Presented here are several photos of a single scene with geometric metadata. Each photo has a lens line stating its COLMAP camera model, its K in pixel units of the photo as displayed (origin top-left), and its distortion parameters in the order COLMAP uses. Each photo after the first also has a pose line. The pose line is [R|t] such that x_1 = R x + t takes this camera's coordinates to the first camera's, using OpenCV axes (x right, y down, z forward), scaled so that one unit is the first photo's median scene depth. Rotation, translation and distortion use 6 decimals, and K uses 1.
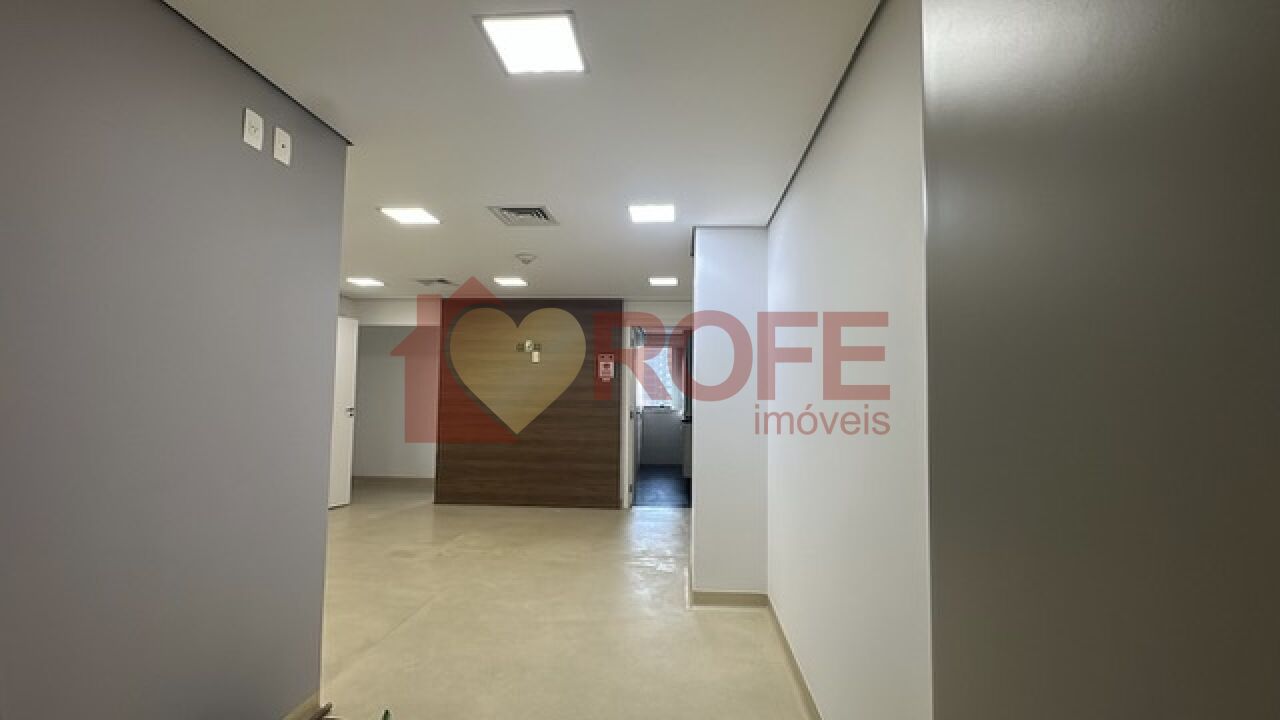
lens RADIAL K [[533.8, 0, 640.9], [0, 533.8, 360.9], [0, 0, 1]] dist [0.001029, 0.000527]
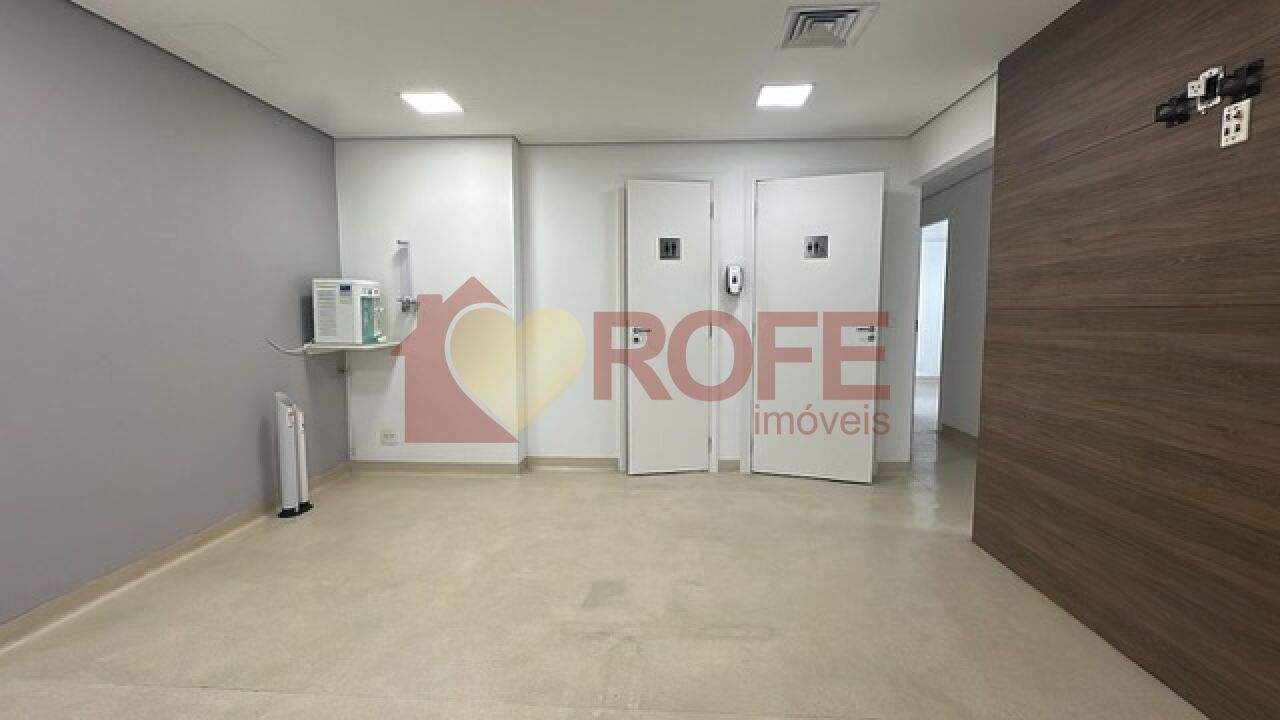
lens RADIAL K [[533.8, 0, 638.2], [0, 533.8, 358.1], [0, 0, 1]] dist [0.001029, 0.000527]
pose [[0.001793, 0.069889, -0.997553, 0.053225], [0.069764, 0.995115, 0.069844, 0.062377], [0.997562, -0.069719, -0.003091, 0.730028]]
